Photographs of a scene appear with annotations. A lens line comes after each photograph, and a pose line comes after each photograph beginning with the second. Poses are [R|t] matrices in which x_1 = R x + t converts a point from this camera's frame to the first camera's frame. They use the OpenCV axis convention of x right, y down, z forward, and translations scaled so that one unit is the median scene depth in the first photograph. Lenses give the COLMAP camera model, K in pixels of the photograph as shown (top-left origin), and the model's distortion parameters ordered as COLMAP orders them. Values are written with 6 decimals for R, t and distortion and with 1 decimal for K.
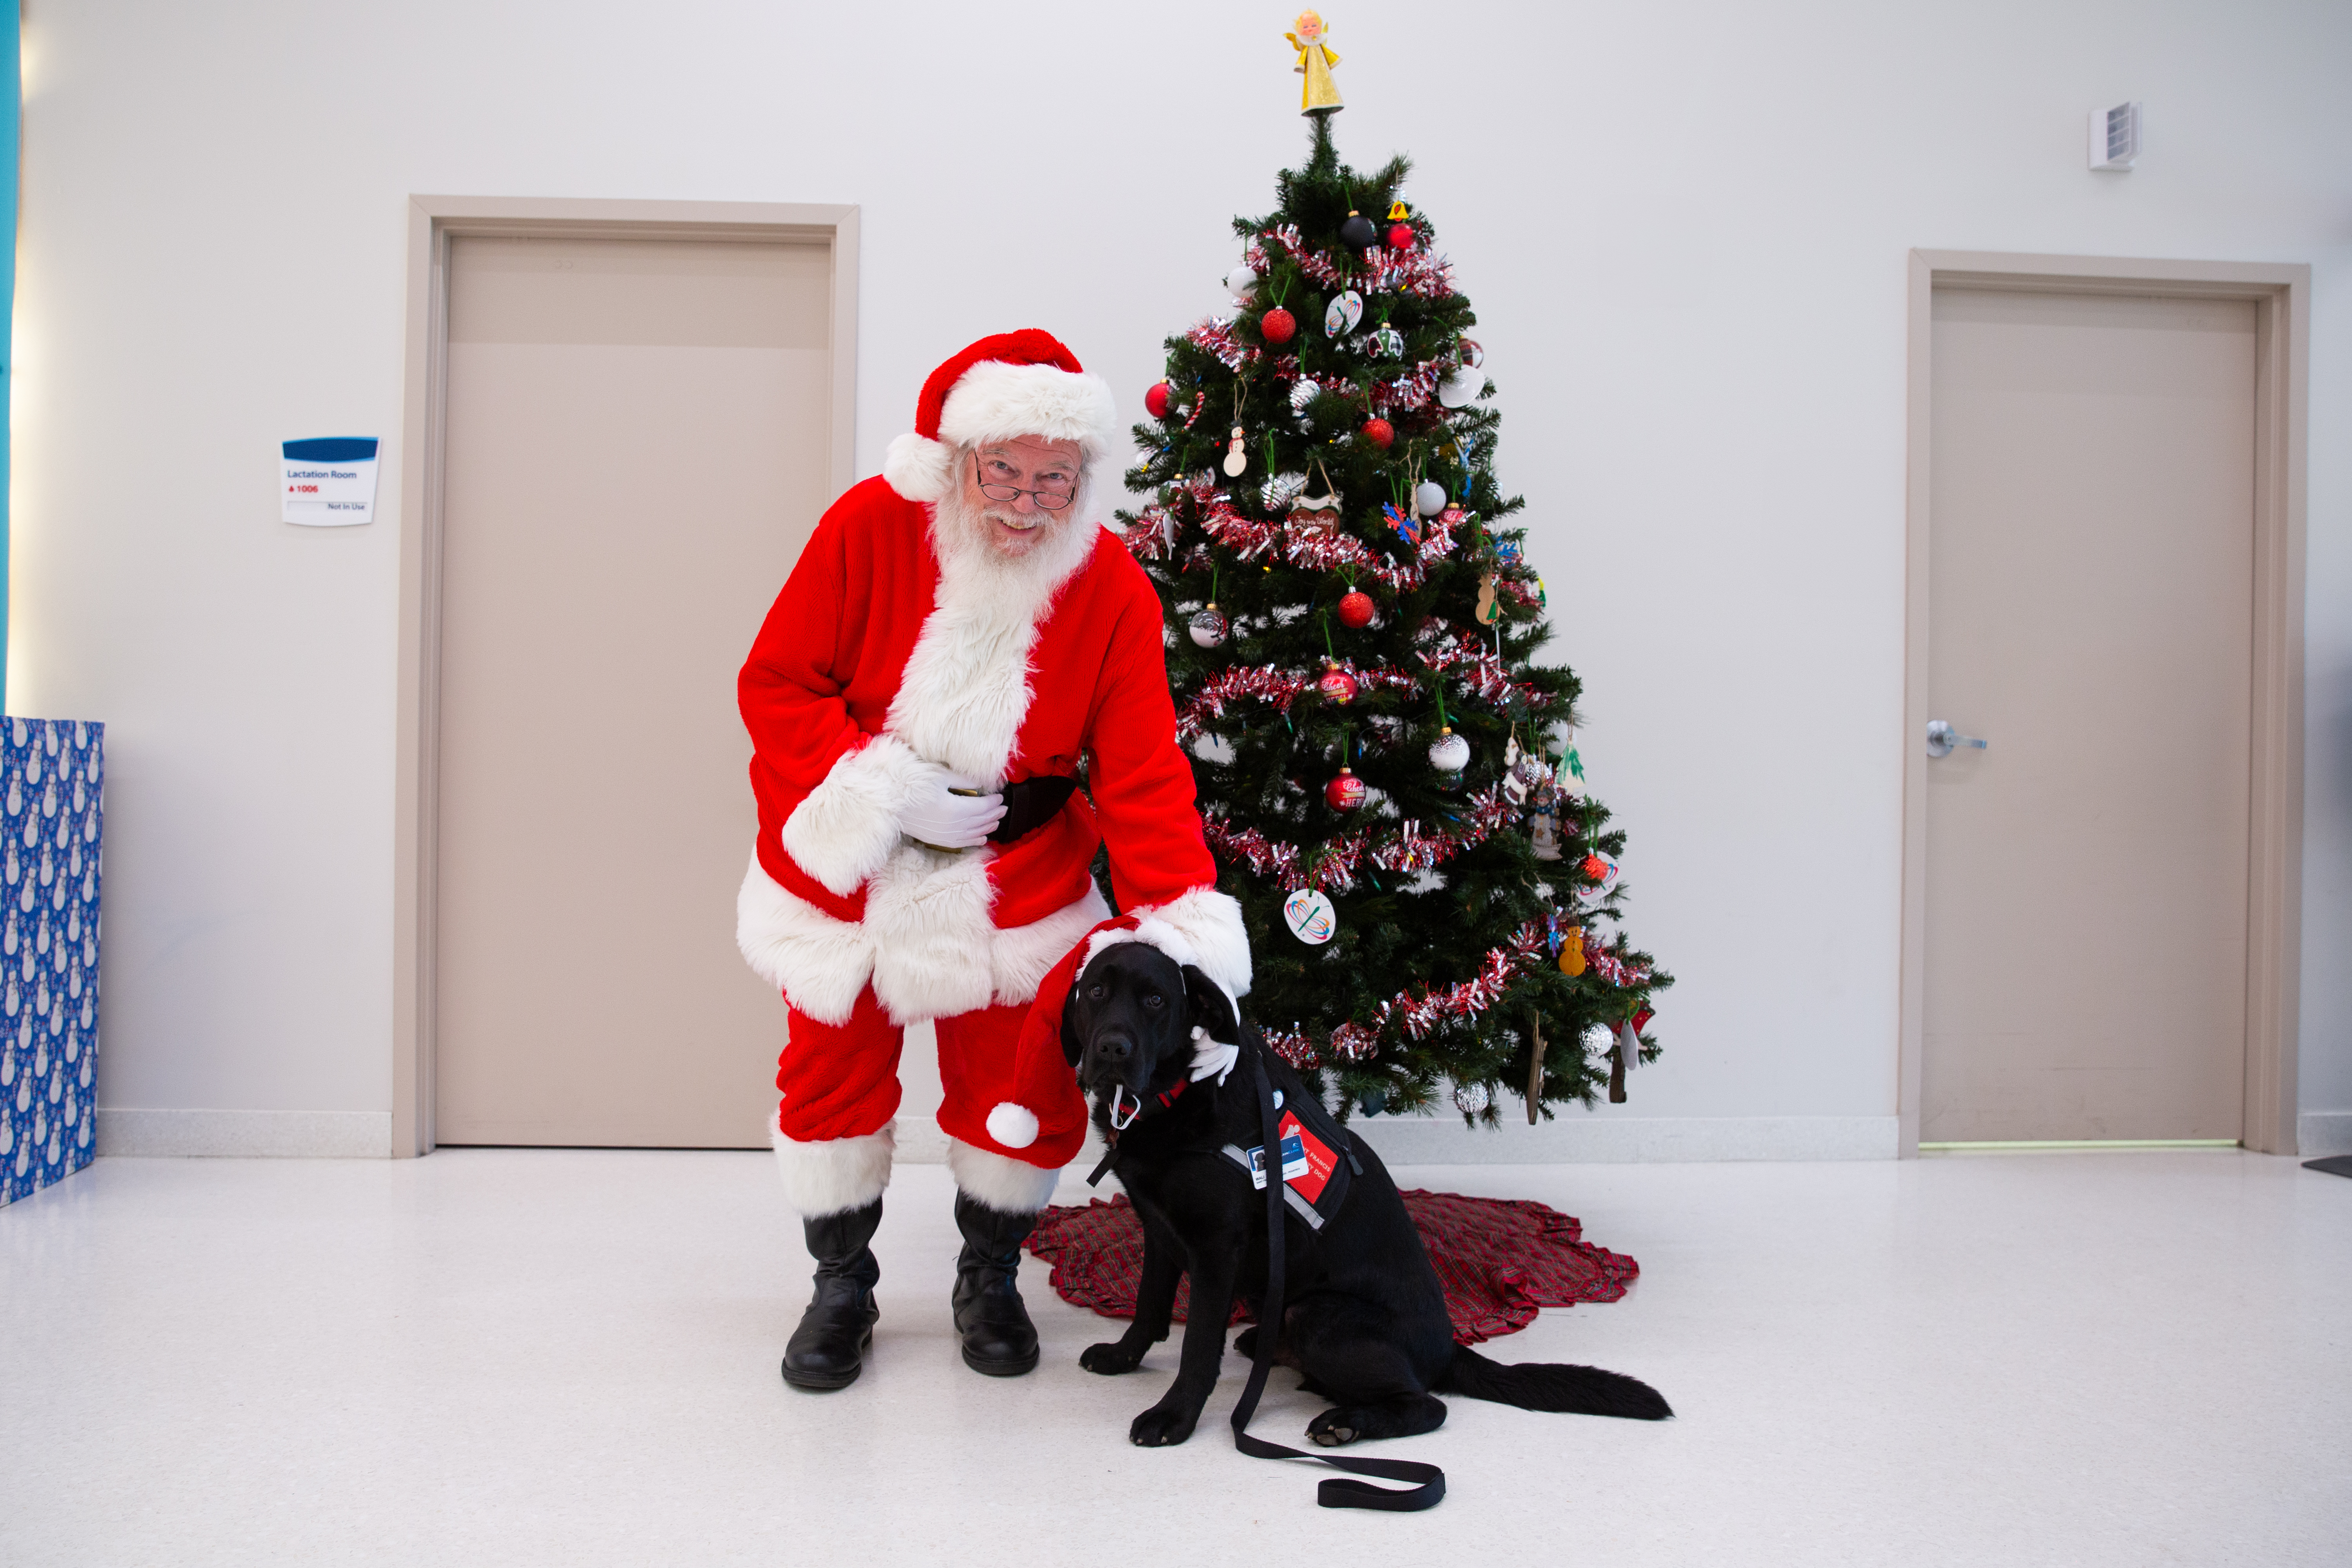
lens RADIAL K [[1778.6, 0, 1123.4], [0, 1778.6, 810.4], [0, 0, 1]] dist [0.003086, -0.008285]
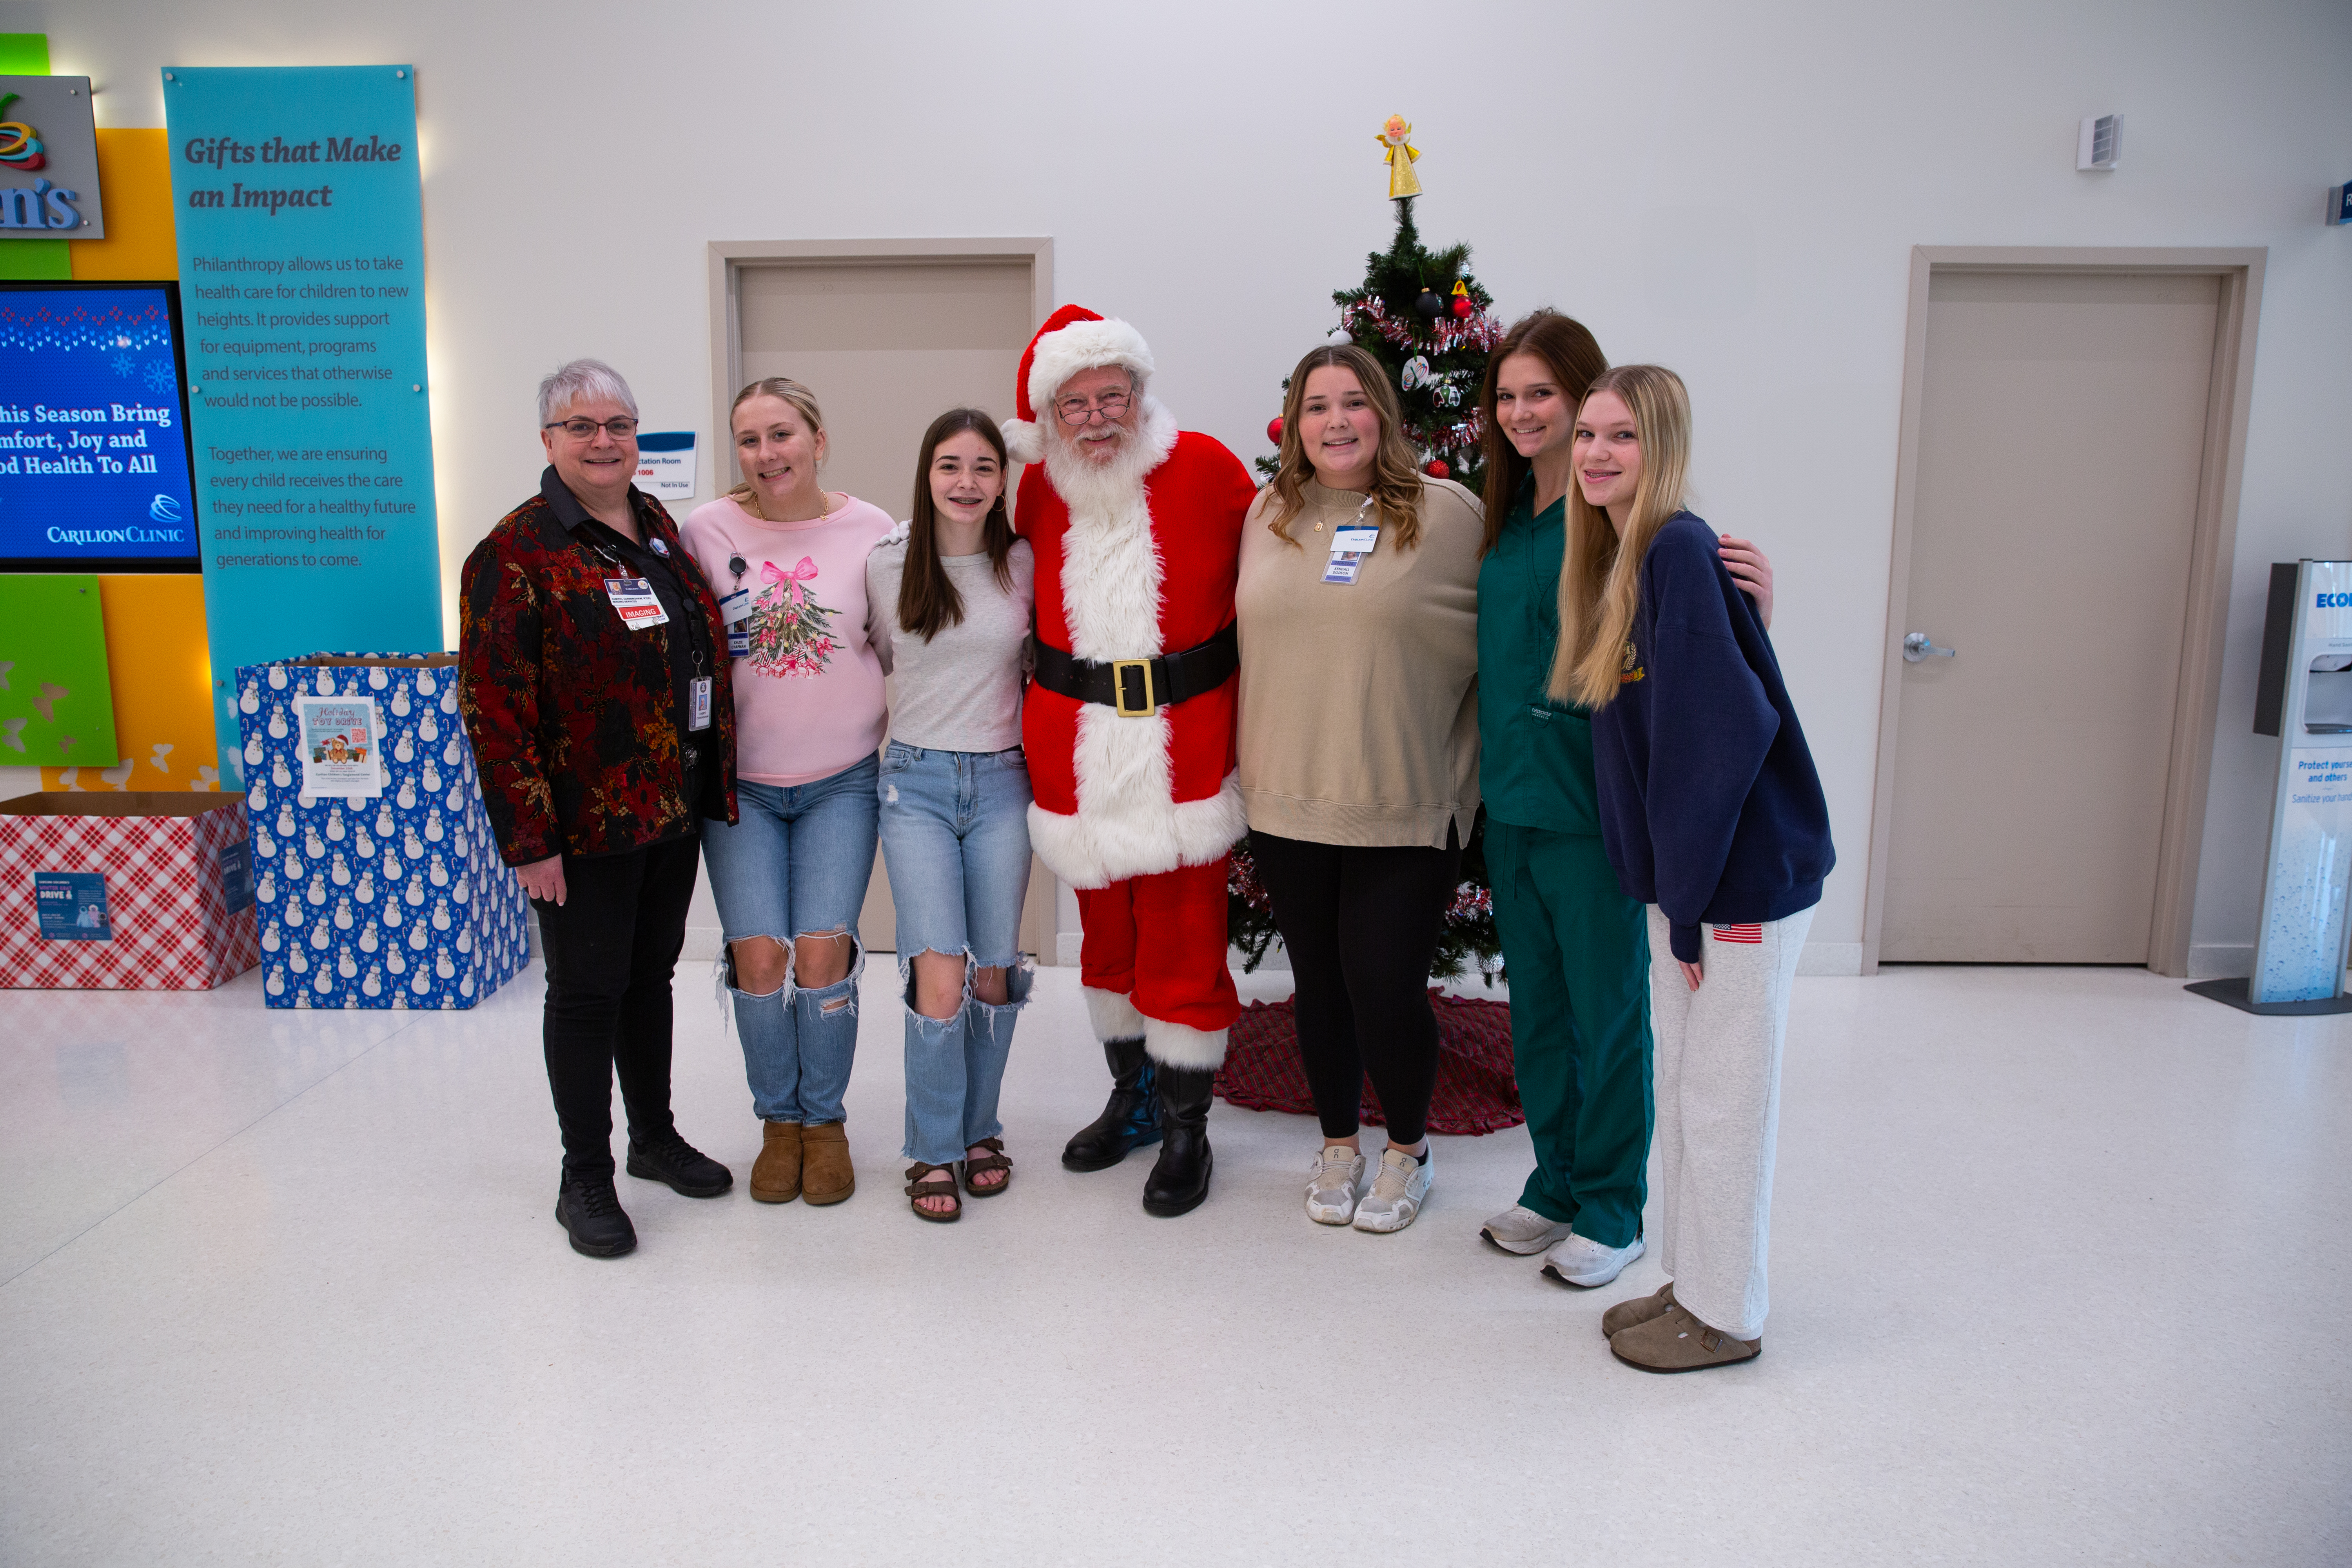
lens RADIAL K [[1621.7, 0, 1176.5], [0, 1621.7, 784.5], [0, 0, 1]] dist [0.004626, 0.010274]
pose [[0.995916, 0.006048, -0.090078, 0.051015], [0.008438, 0.987151, 0.159566, -0.150543], [0.089885, -0.159674, 0.983069, -0.209434]]
